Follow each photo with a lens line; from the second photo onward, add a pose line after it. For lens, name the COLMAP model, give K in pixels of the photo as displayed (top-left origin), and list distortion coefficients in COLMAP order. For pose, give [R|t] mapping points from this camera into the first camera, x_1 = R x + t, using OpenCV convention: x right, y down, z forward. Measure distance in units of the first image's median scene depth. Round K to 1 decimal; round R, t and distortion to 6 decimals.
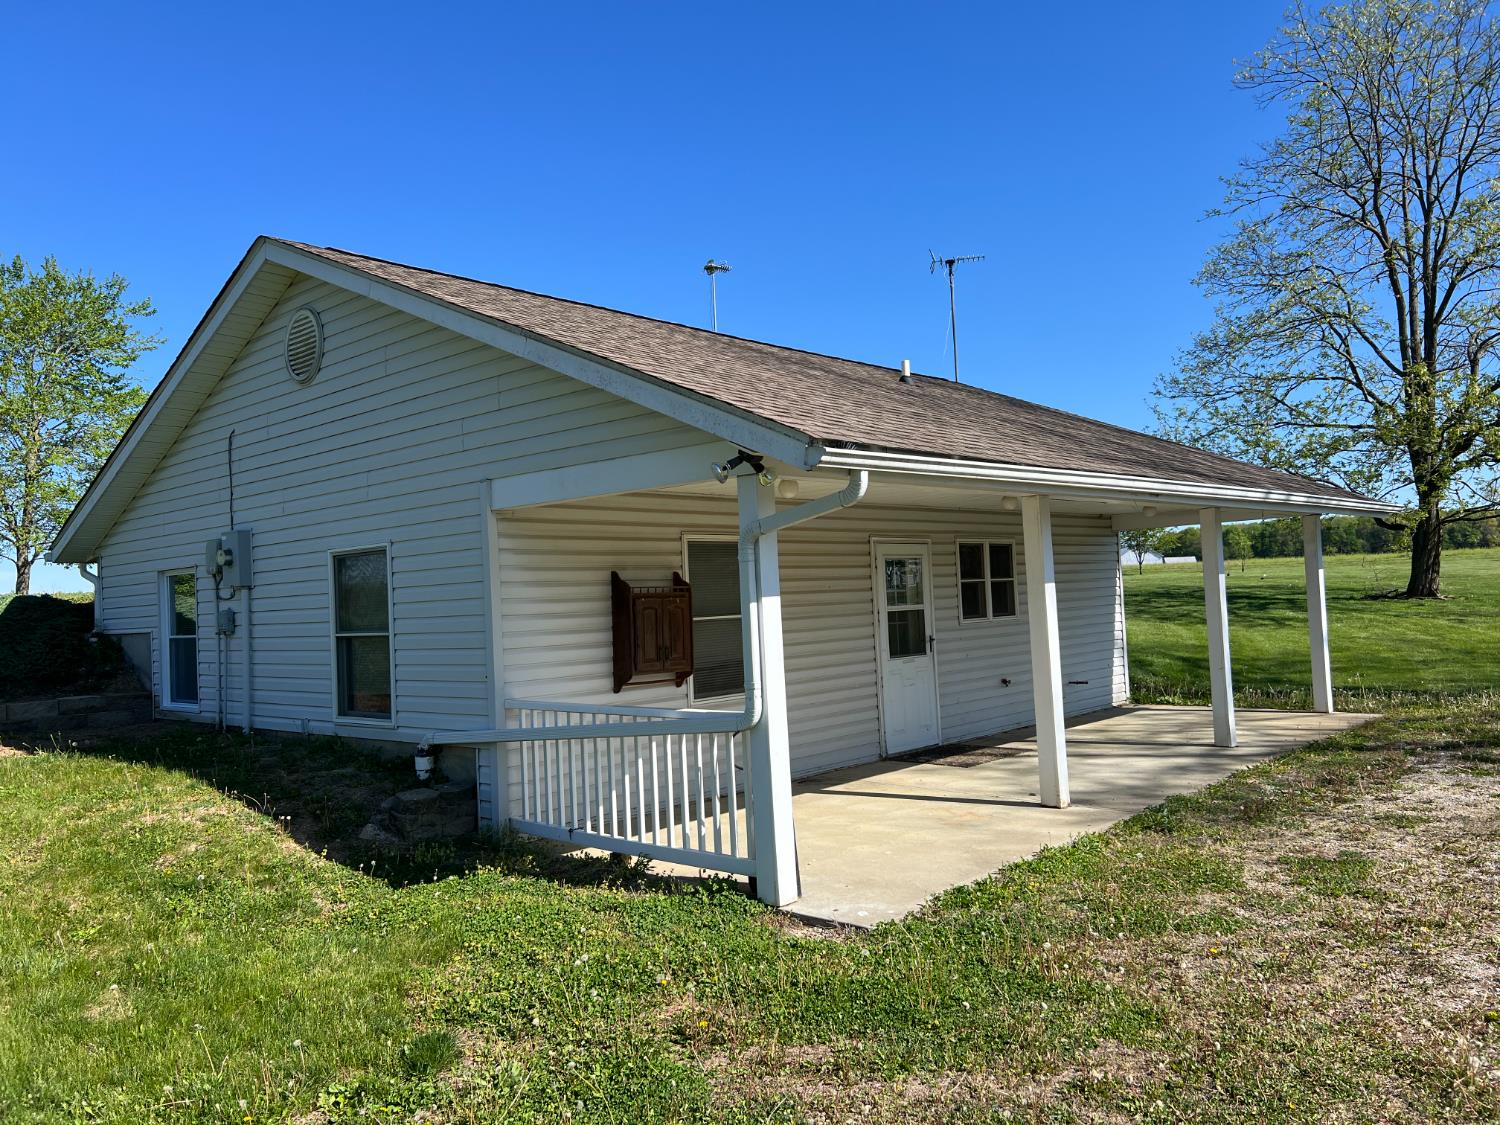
lens RADIAL K [[1128.6, 0, 745.3], [0, 1128.6, 560.5], [0, 0, 1]] dist [0.066574, -0.070435]
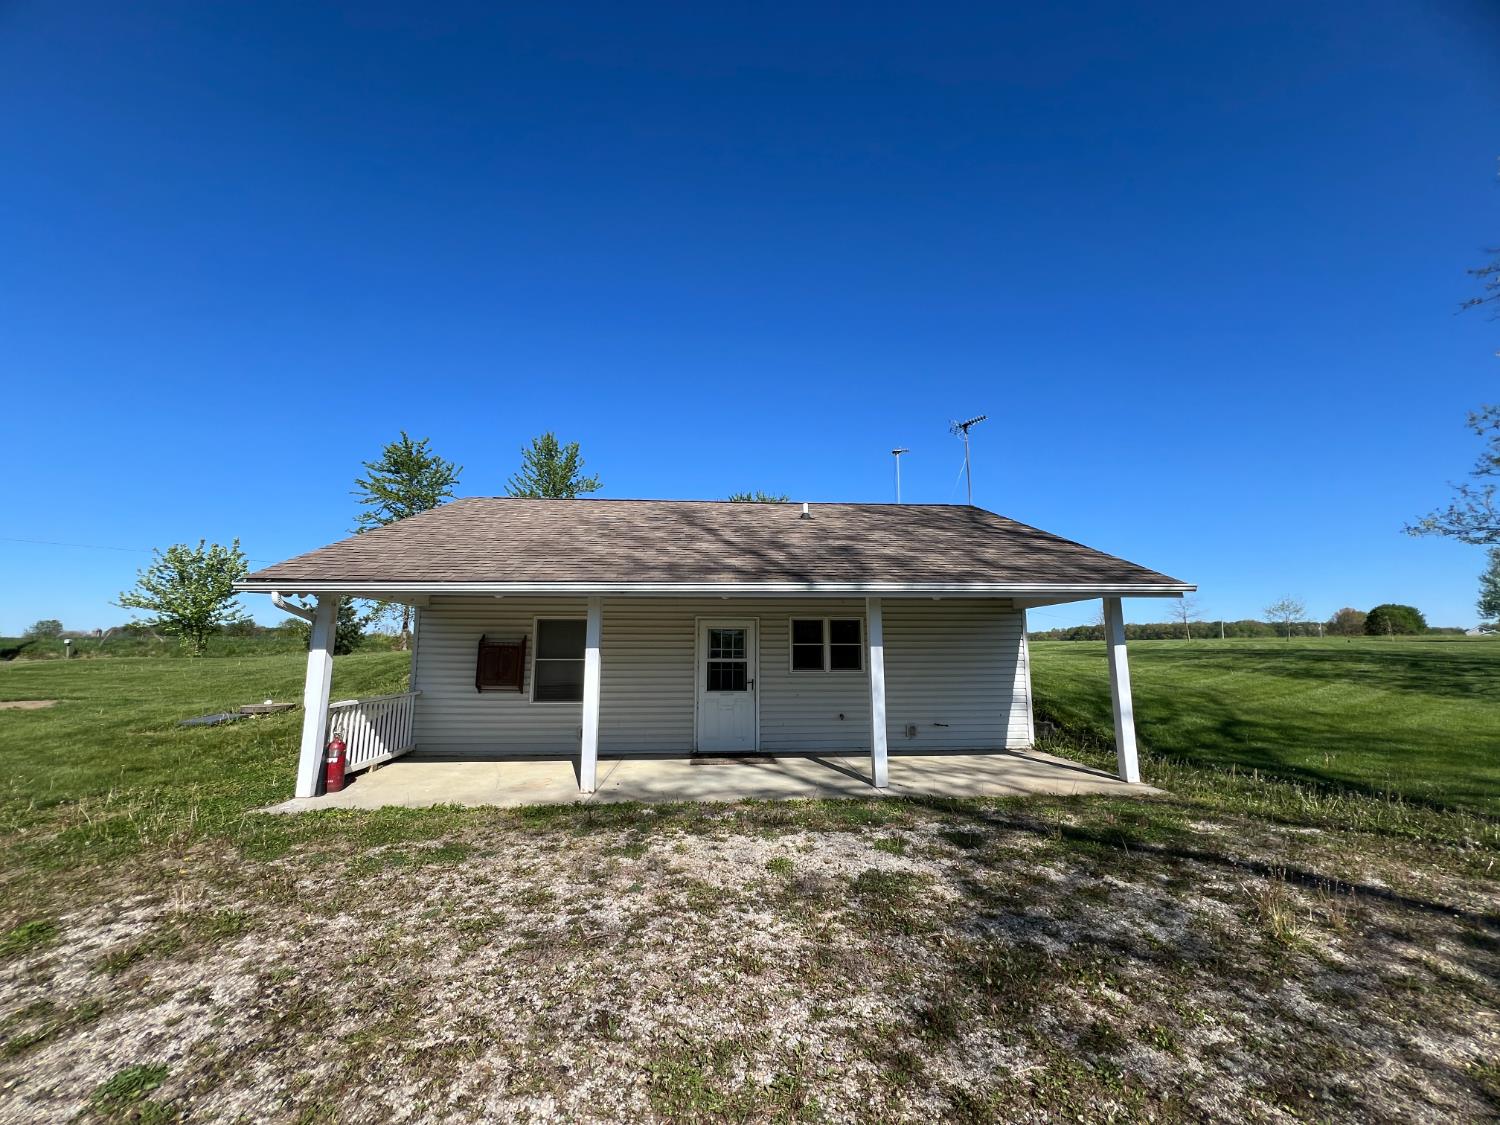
lens RADIAL K [[599.0, 0, 749.9], [0, 599.0, 558.8], [0, 0, 1]] dist [0.000608, 0.000366]
pose [[0.723936, -0.061353, -0.687133, 1.052743], [-0.008099, 0.995213, -0.097394, -0.026499], [0.689819, 0.076073, 0.719974, 0.550823]]
